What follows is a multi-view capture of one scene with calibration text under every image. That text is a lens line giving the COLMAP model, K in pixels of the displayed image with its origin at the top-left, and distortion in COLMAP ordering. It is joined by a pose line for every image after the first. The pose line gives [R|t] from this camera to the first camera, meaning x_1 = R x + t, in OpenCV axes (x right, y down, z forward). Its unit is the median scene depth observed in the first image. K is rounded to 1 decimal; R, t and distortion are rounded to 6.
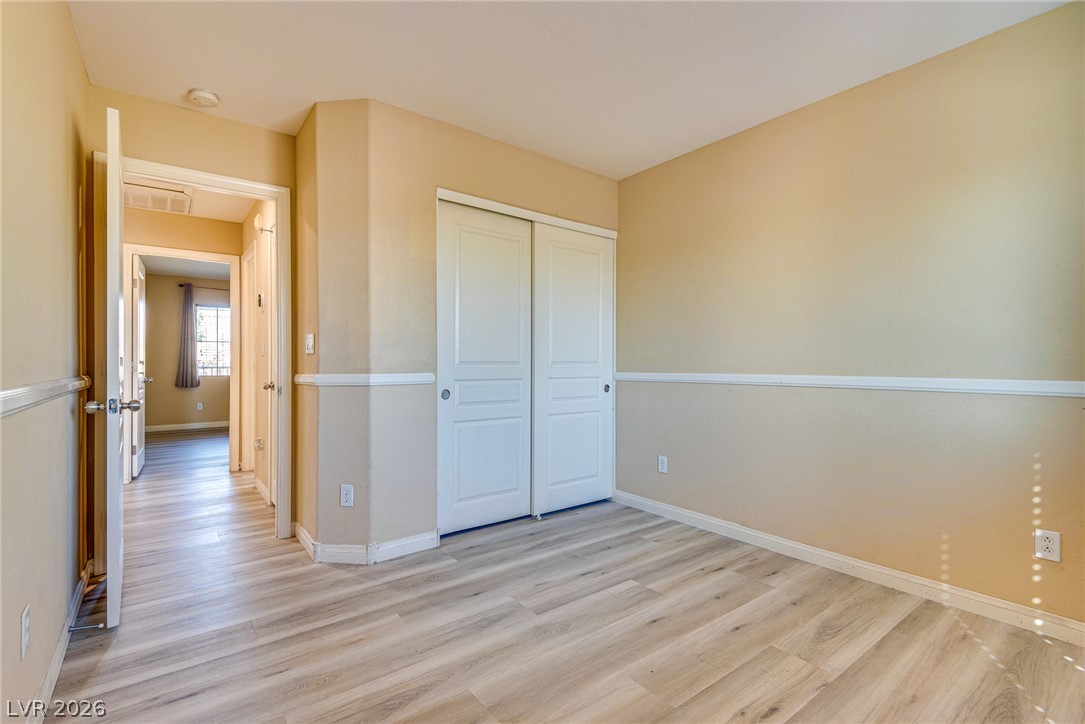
lens RADIAL K [[489.1, 0, 529.4], [0, 489.1, 366.7], [0, 0, 1]] dist [0.017816, -0.011464]
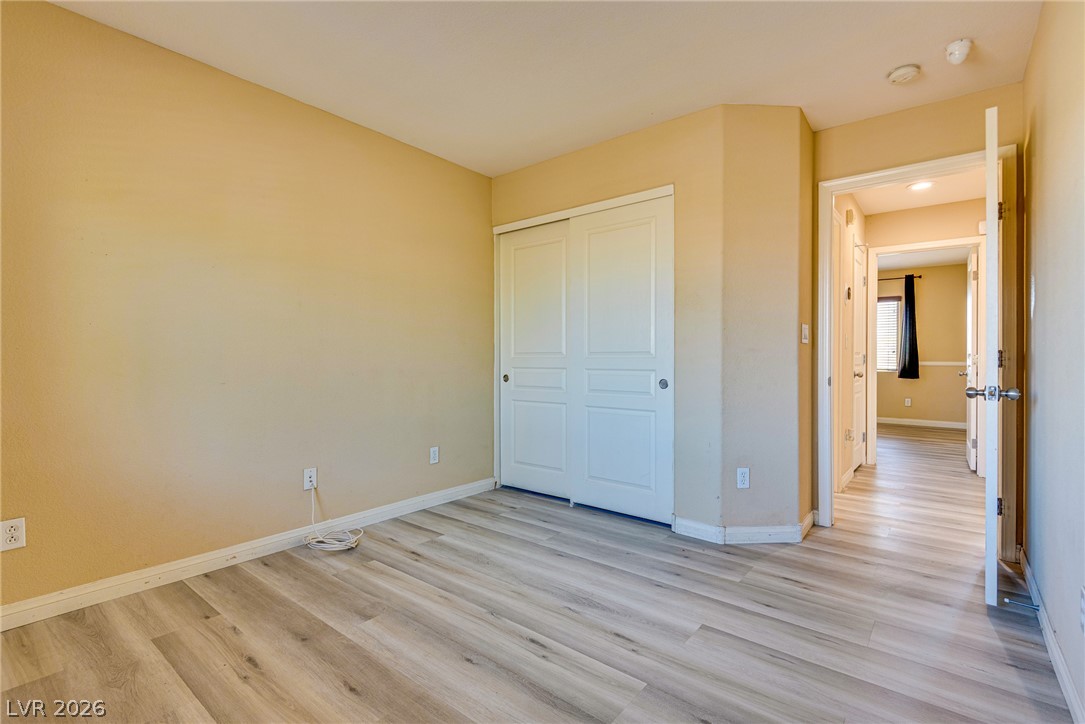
lens RADIAL K [[489.1, 0, 547.8], [0, 489.1, 355.3], [0, 0, 1]] dist [0.017816, -0.011464]
pose [[0.235664, -0.002947, -0.971830, 1.003751], [-0.009895, 0.999936, -0.005432, 0.000543], [0.971784, 0.010896, 0.235620, 0.701788]]
